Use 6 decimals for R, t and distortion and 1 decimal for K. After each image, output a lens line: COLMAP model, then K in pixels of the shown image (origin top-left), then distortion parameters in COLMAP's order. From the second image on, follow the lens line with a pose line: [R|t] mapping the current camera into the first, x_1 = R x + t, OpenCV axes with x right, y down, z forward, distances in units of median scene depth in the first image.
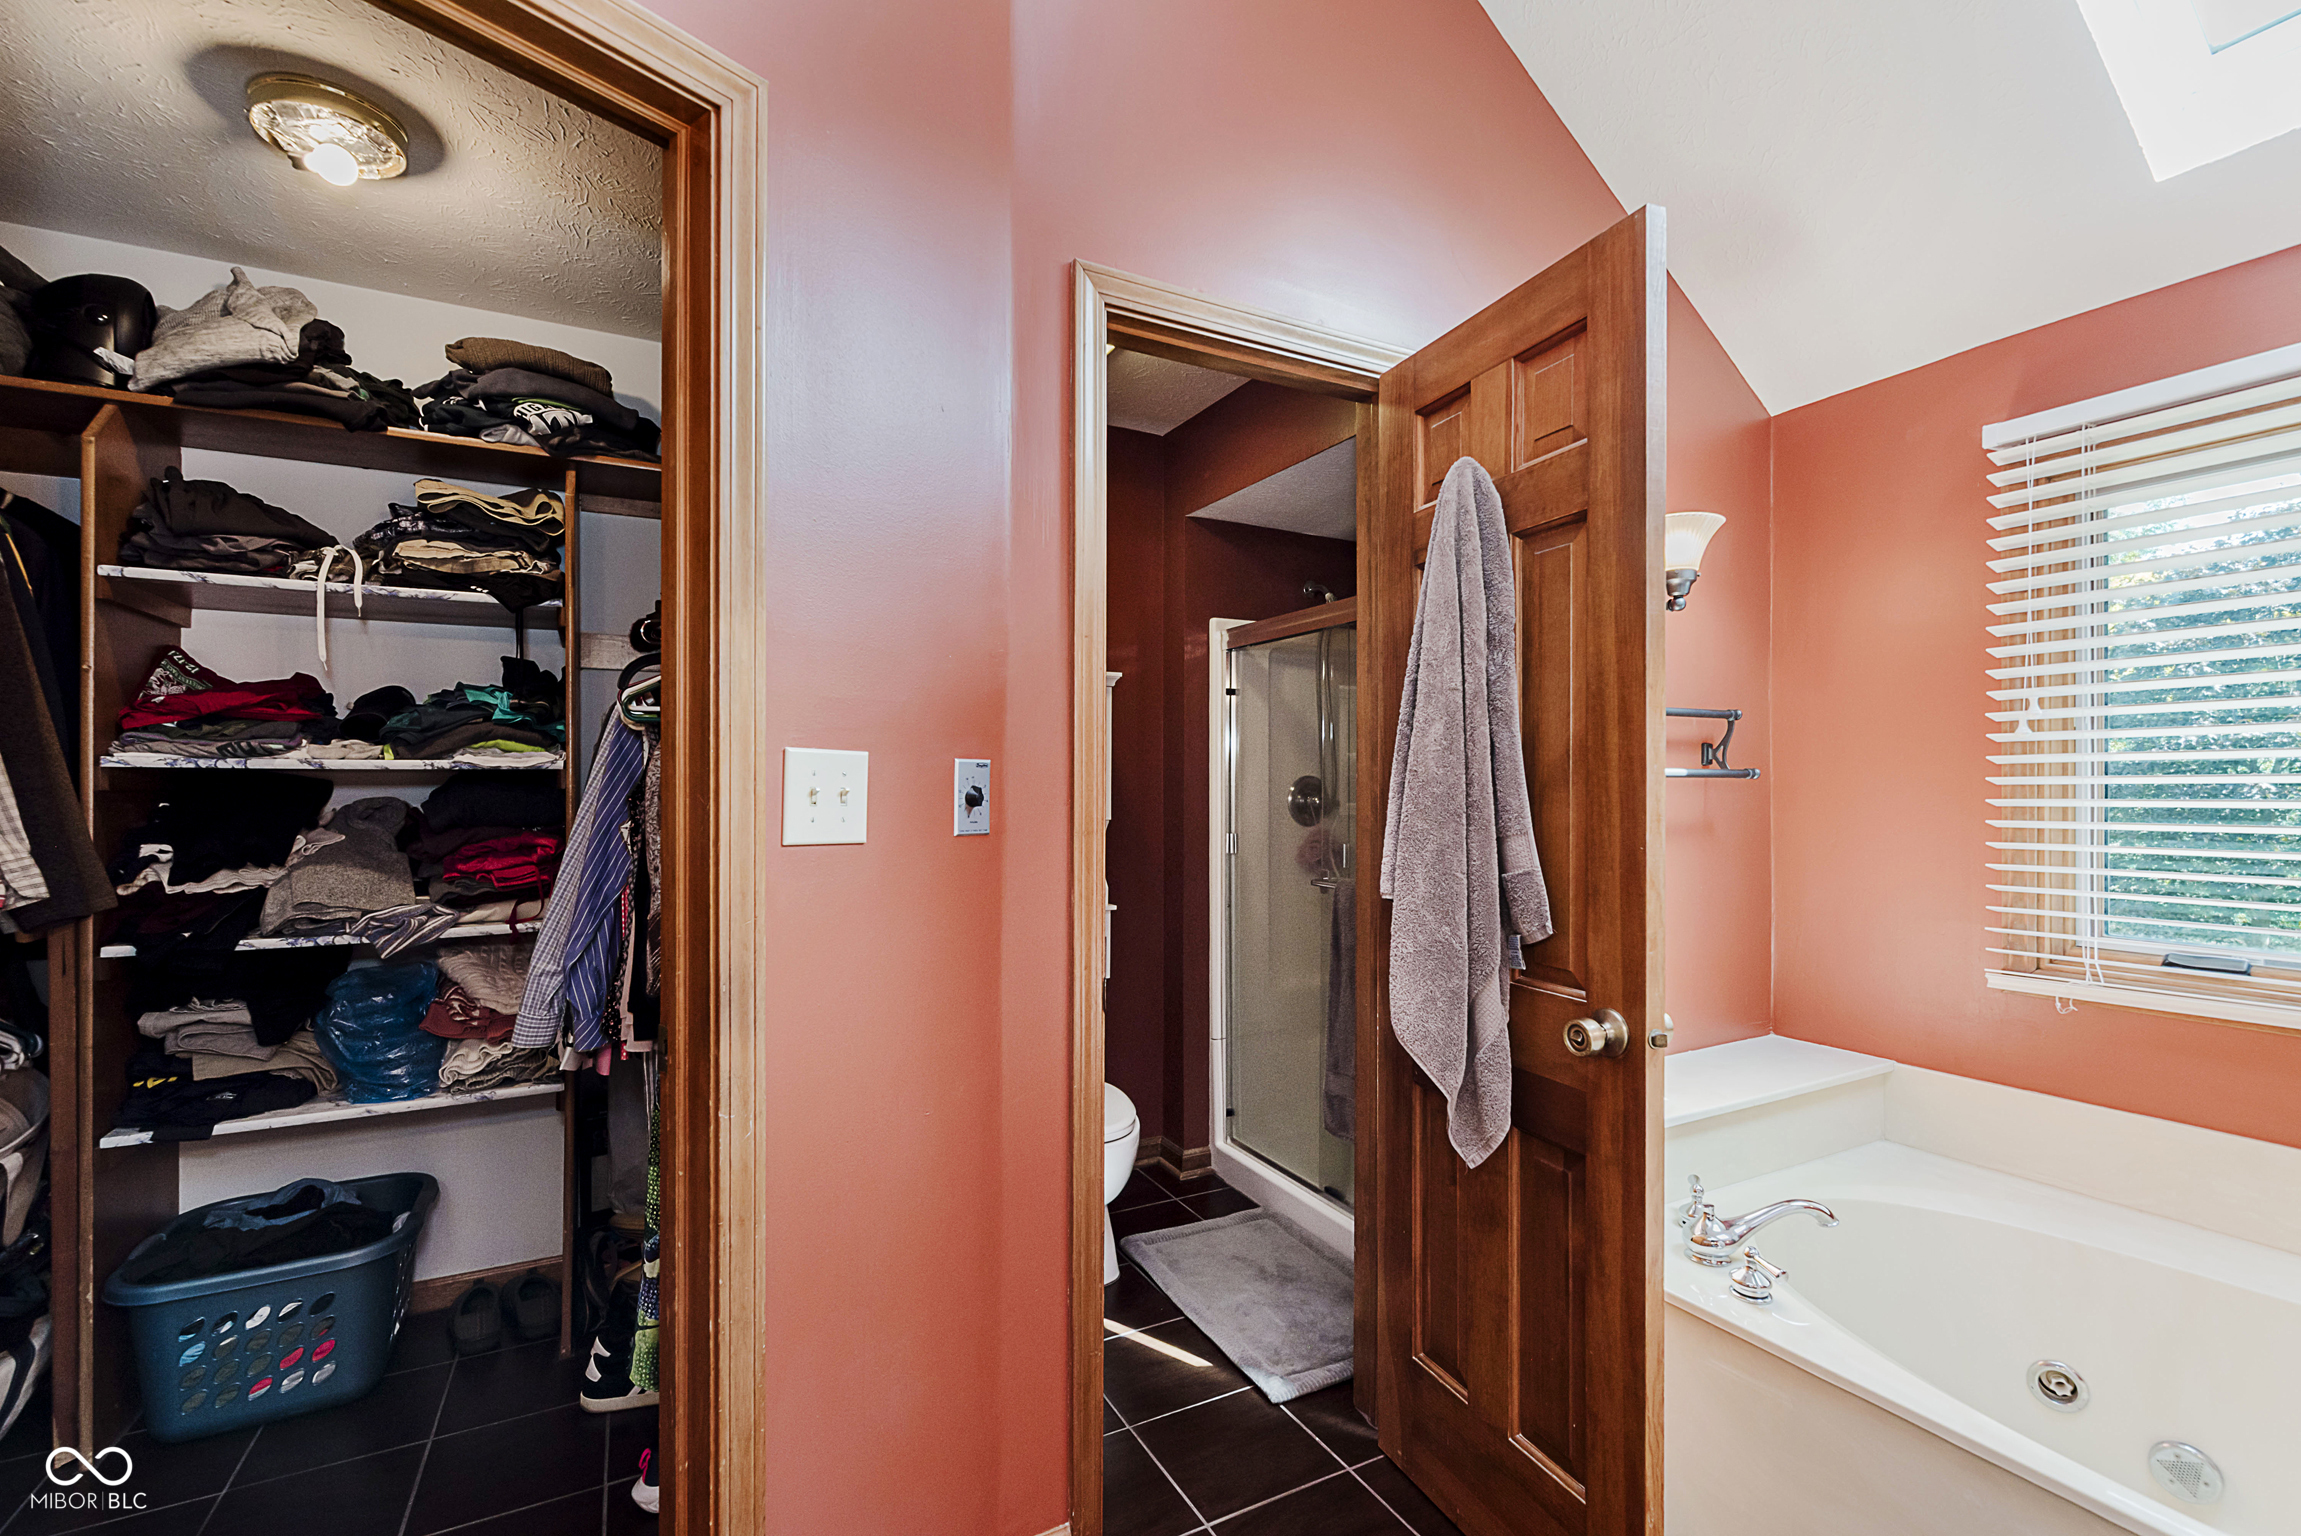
lens RADIAL K [[1006.0, 0, 1153.5], [0, 1006.0, 779.0], [0, 0, 1]] dist [0.005121, -0.001823]
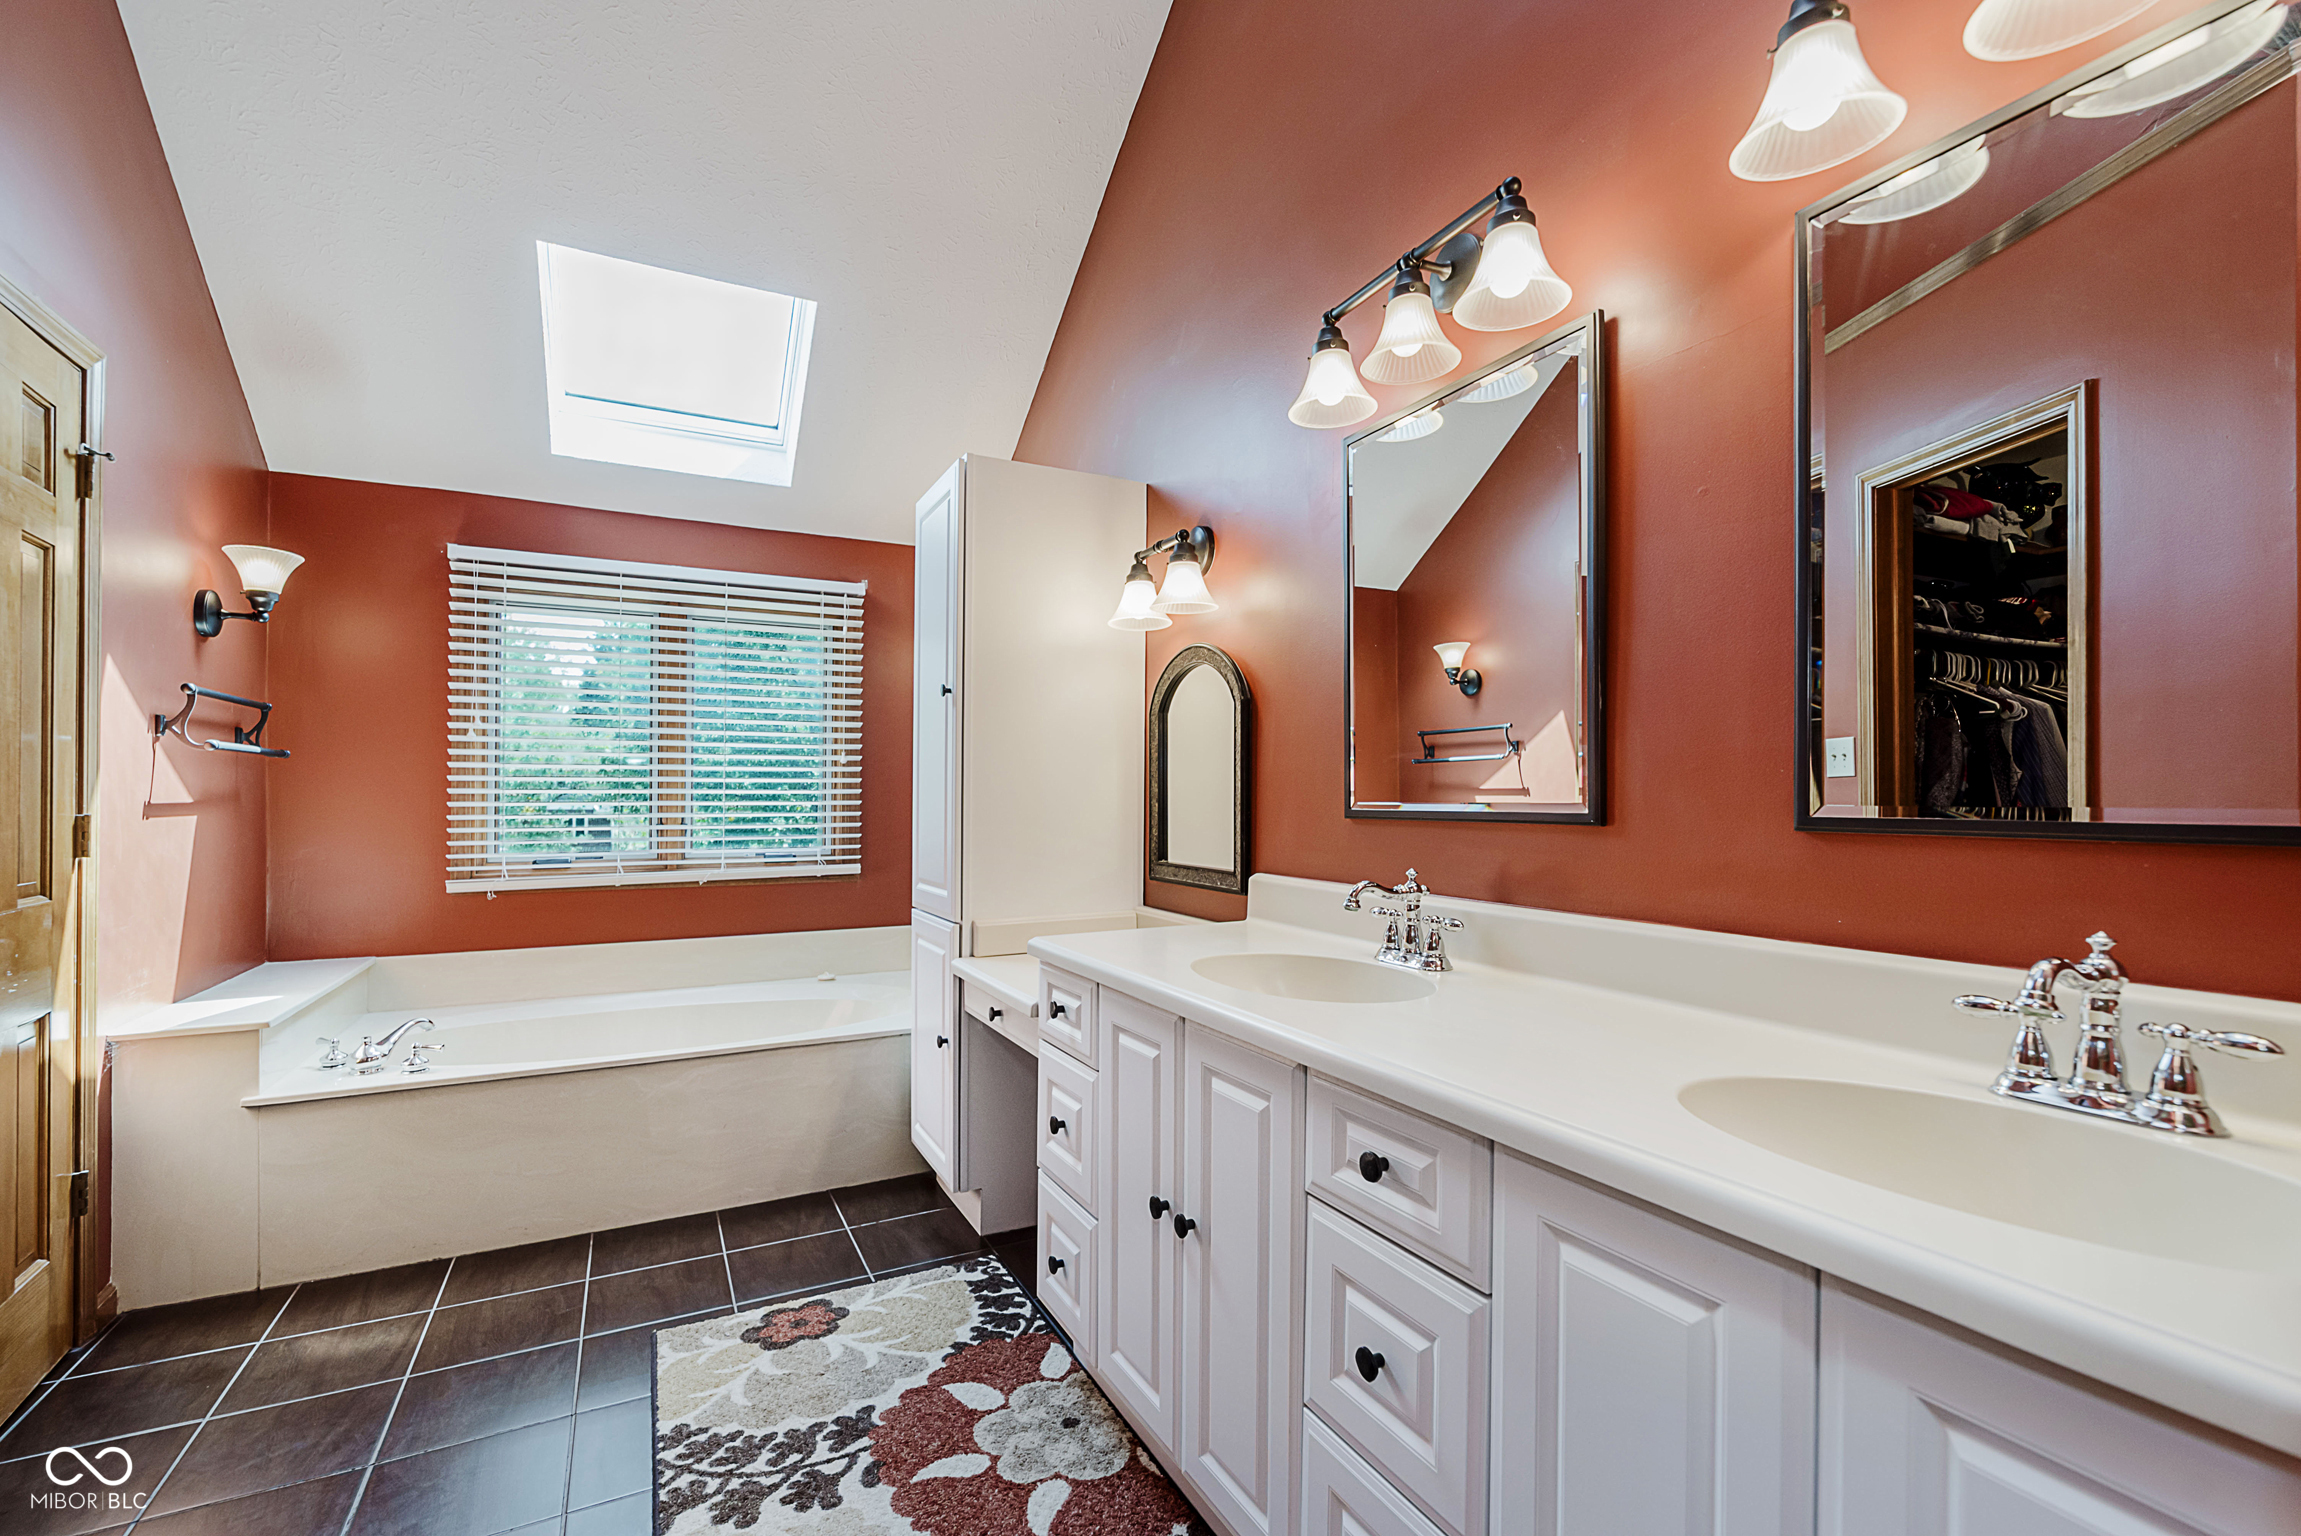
lens RADIAL K [[1006.0, 0, 1153.0], [0, 1006.0, 790.6], [0, 0, 1]] dist [0.005121, -0.001823]
pose [[-0.004429, 0.006265, 0.999971, -0.805677], [-0.014029, 0.999882, -0.006327, 0.039056], [-0.999892, -0.014057, -0.004341, -0.126333]]
